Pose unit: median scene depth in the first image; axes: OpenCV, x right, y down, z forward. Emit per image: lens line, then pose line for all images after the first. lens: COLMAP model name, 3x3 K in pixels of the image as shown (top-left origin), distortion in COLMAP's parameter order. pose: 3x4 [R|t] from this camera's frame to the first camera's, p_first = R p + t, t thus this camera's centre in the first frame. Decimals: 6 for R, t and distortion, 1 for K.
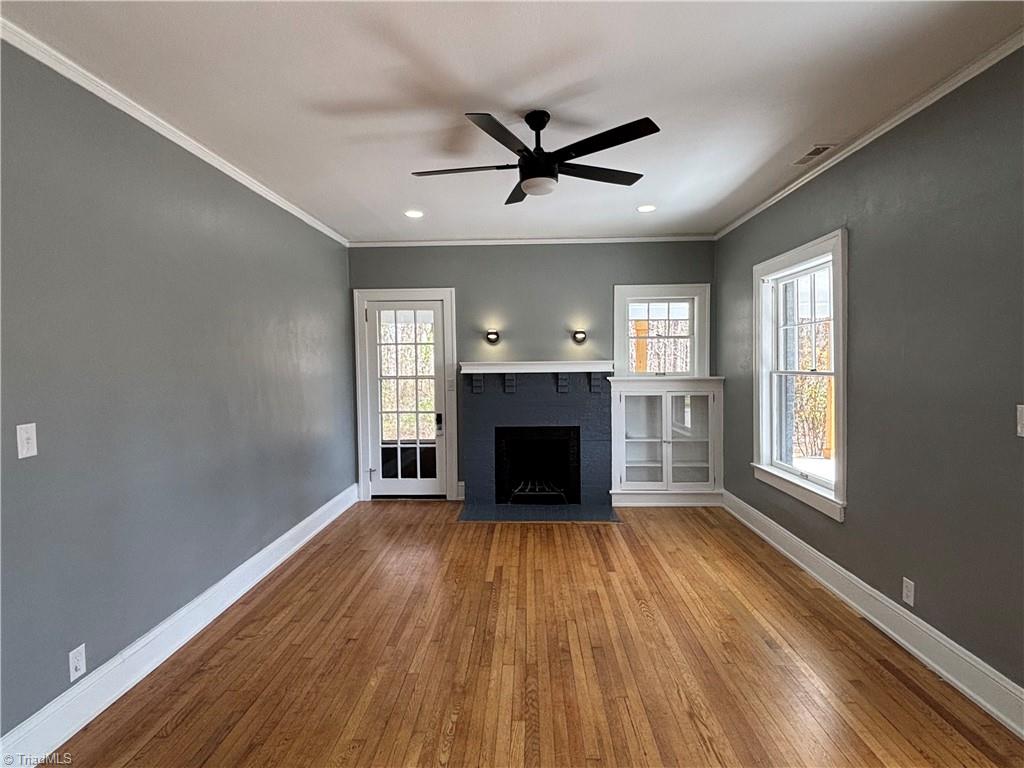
lens RADIAL K [[566.6, 0, 512.0], [0, 566.6, 384.0], [0, 0, 1]] dist [0.051403, -0.053937]
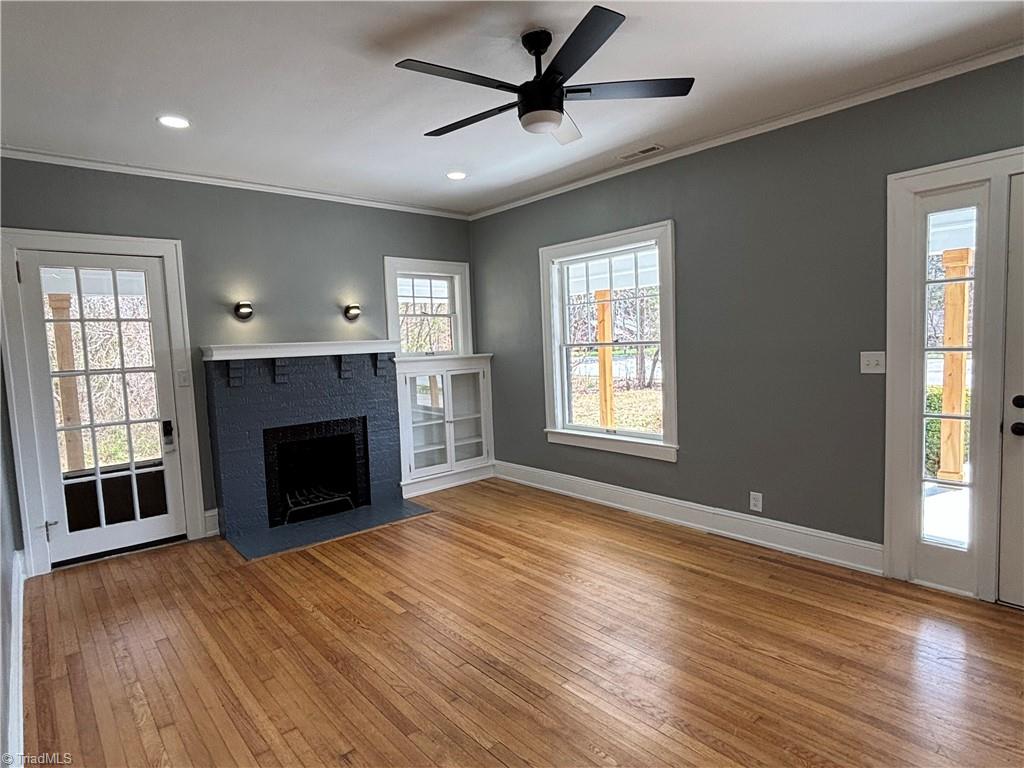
lens RADIAL K [[566.6, 0, 512.0], [0, 566.6, 384.0], [0, 0, 1]] dist [0.051403, -0.053937]
pose [[0.732741, -0.070679, 0.676827, -0.303579], [0.056757, 0.997474, 0.042718, 0.001120], [-0.678137, 0.007113, 0.734902, 0.206807]]
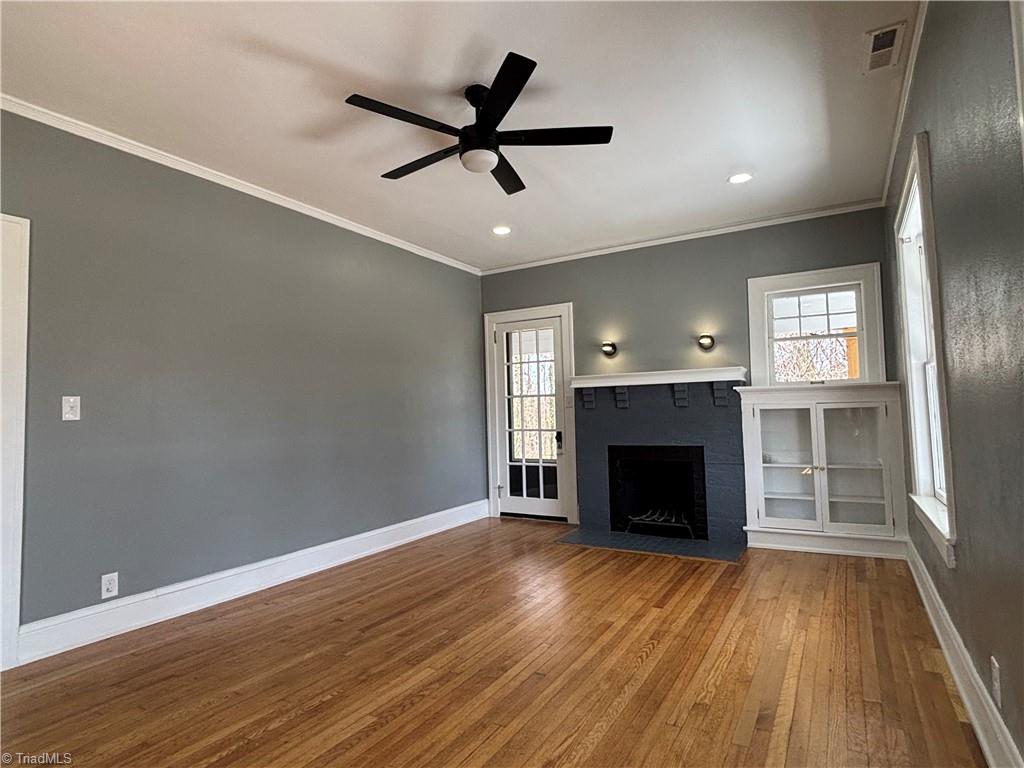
lens RADIAL K [[566.6, 0, 512.0], [0, 566.6, 384.0], [0, 0, 1]] dist [0.051608, -0.072763]
pose [[0.879321, -0.034210, -0.474998, 0.276296], [-0.006317, 0.996491, -0.083461, 0.054816], [0.476187, 0.076390, 0.876020, 0.109120]]
